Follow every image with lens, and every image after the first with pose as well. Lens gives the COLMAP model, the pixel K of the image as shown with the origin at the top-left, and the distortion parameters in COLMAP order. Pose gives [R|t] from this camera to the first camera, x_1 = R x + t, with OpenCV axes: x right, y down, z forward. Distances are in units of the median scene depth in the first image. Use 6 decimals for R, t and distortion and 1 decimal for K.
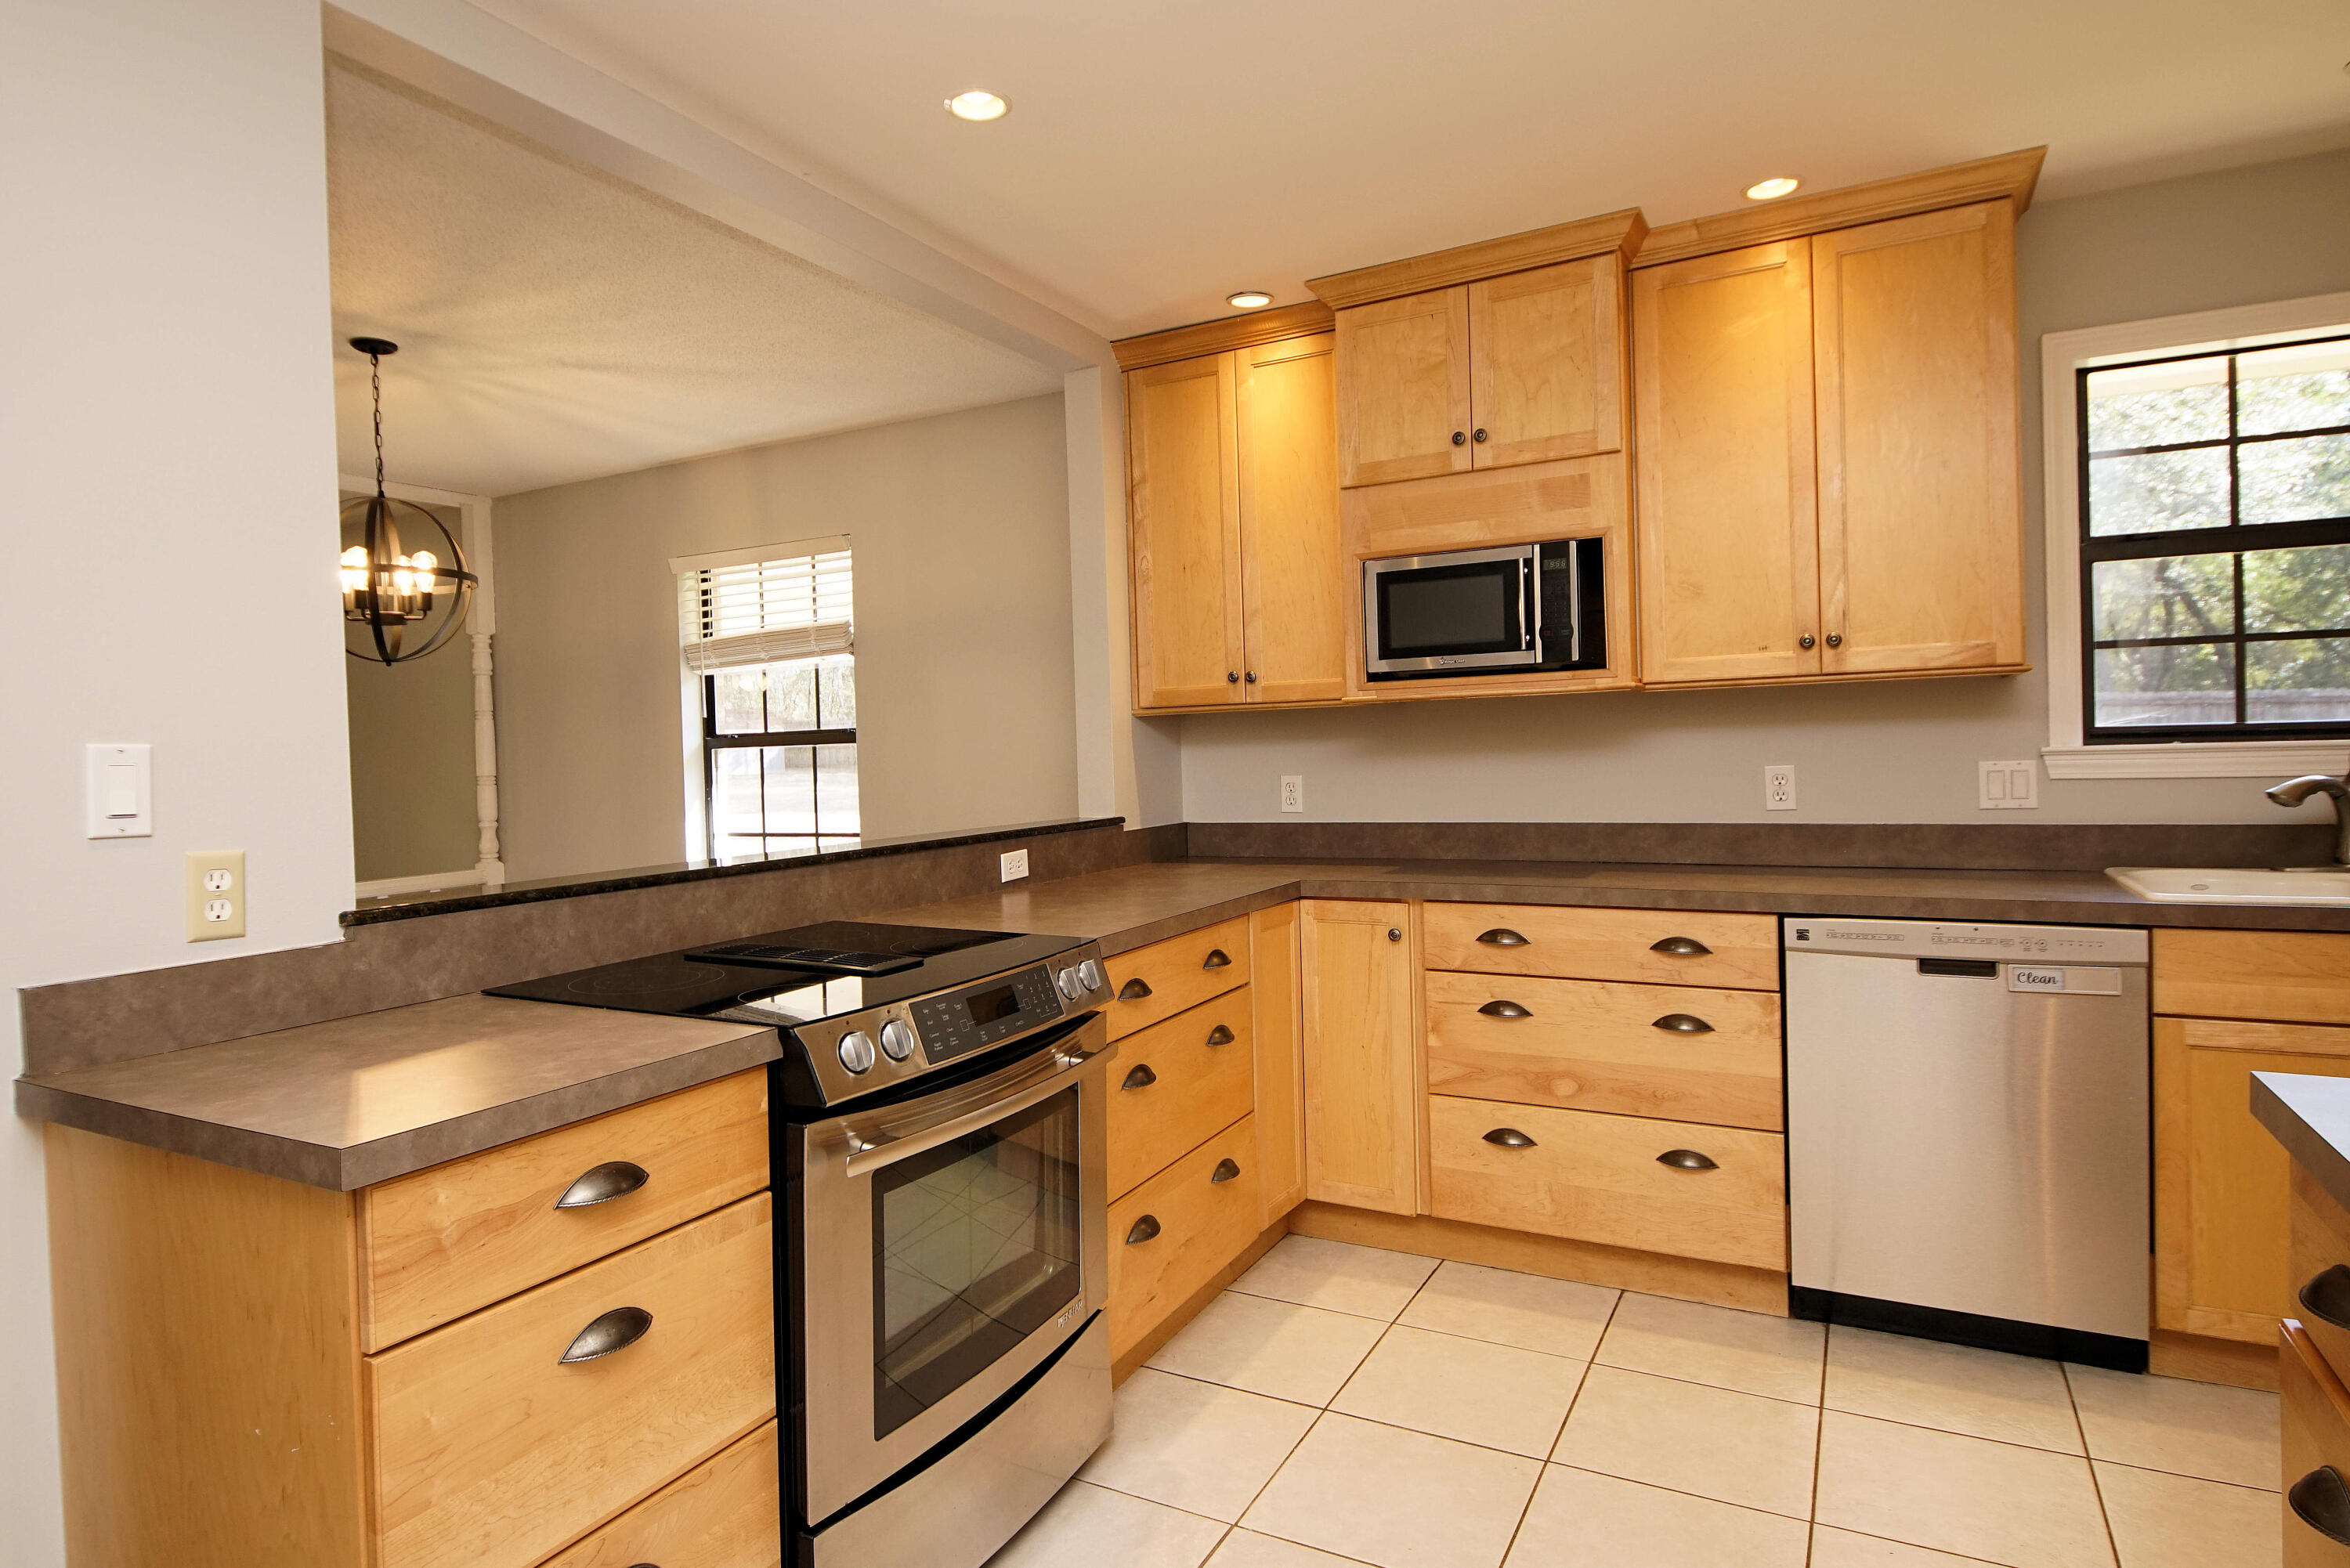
lens RADIAL K [[1309.8, 0, 1109.5], [0, 1309.8, 773.6], [0, 0, 1]] dist [0.000685, -0.000030]
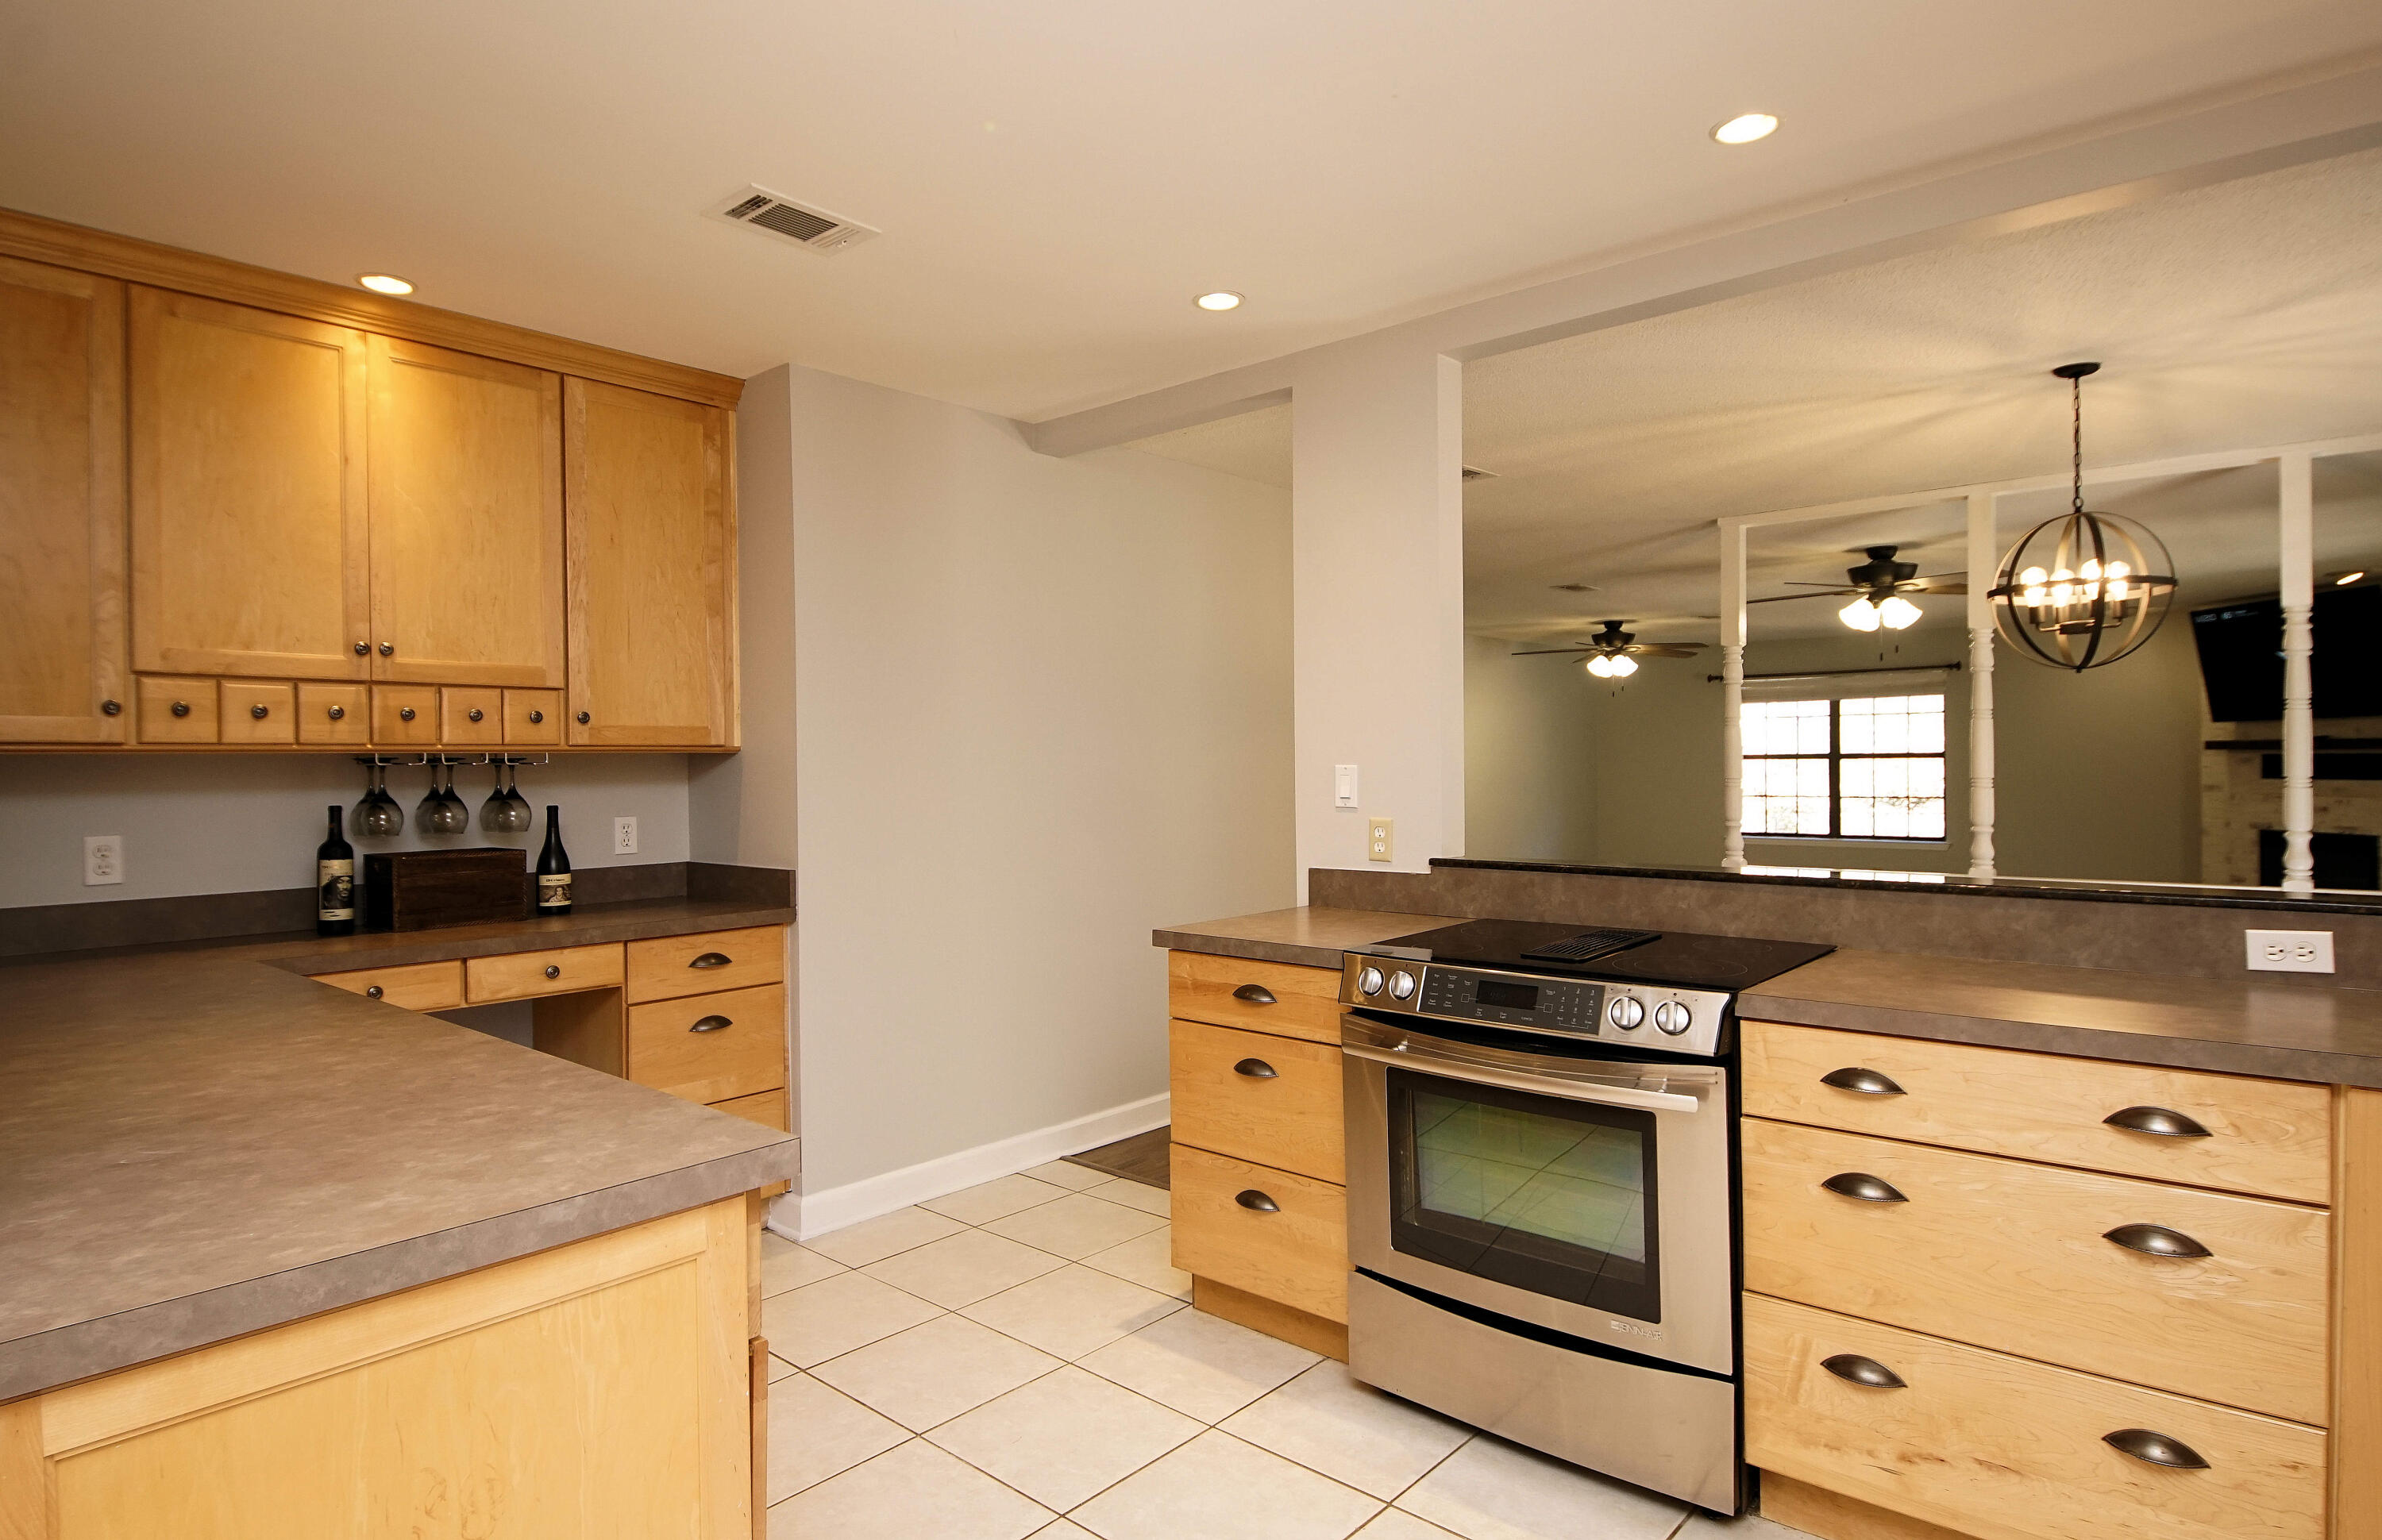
lens RADIAL K [[1296.6, 0, 1166.1], [0, 1296.6, 769.7], [0, 0, 1]] dist [0.033509, -0.032292]
pose [[-0.213798, 0.035530, -0.976232, 0.746792], [-0.003281, 0.999307, 0.037088, -0.049628], [0.976872, 0.011132, -0.213533, 0.606560]]
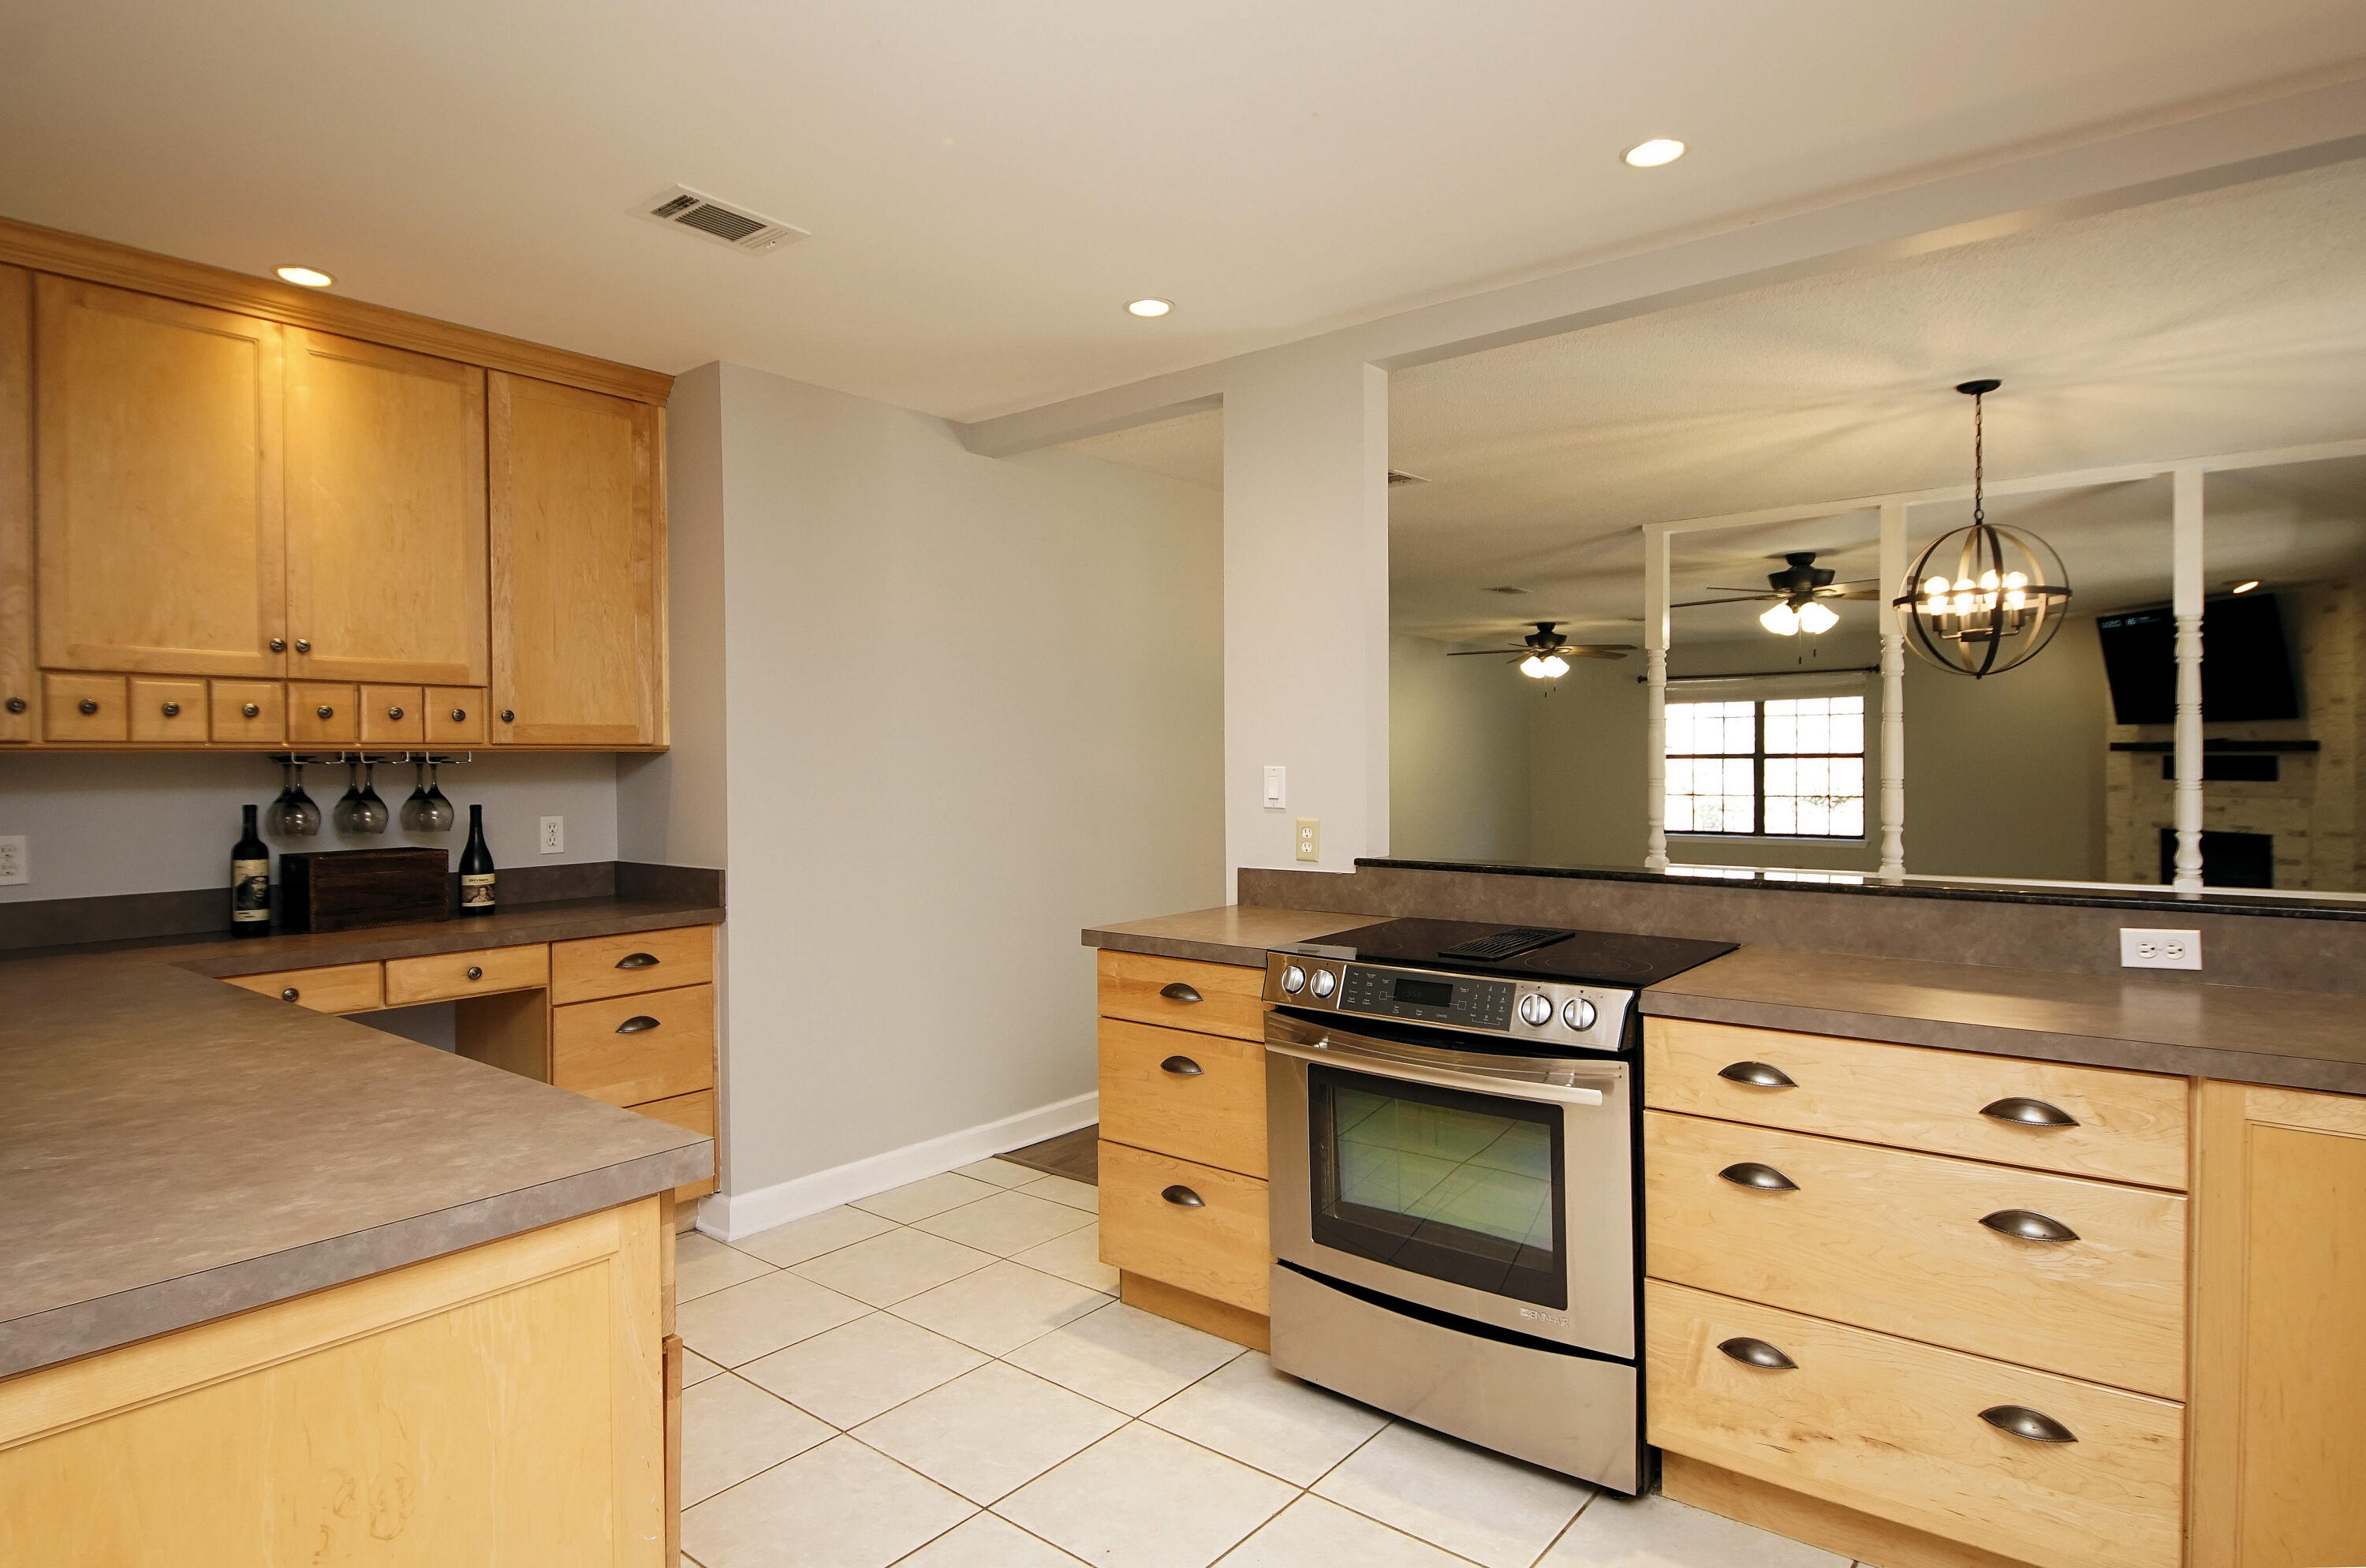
lens RADIAL K [[1296.9, 0, 1162.9], [0, 1296.9, 770.4], [0, 0, 1]] dist [0.033044, -0.030853]
pose [[-0.173872, 0.038148, -0.984029, 0.756456], [-0.007854, 0.999164, 0.040123, -0.053918], [0.984737, 0.014705, -0.173427, 0.620295]]
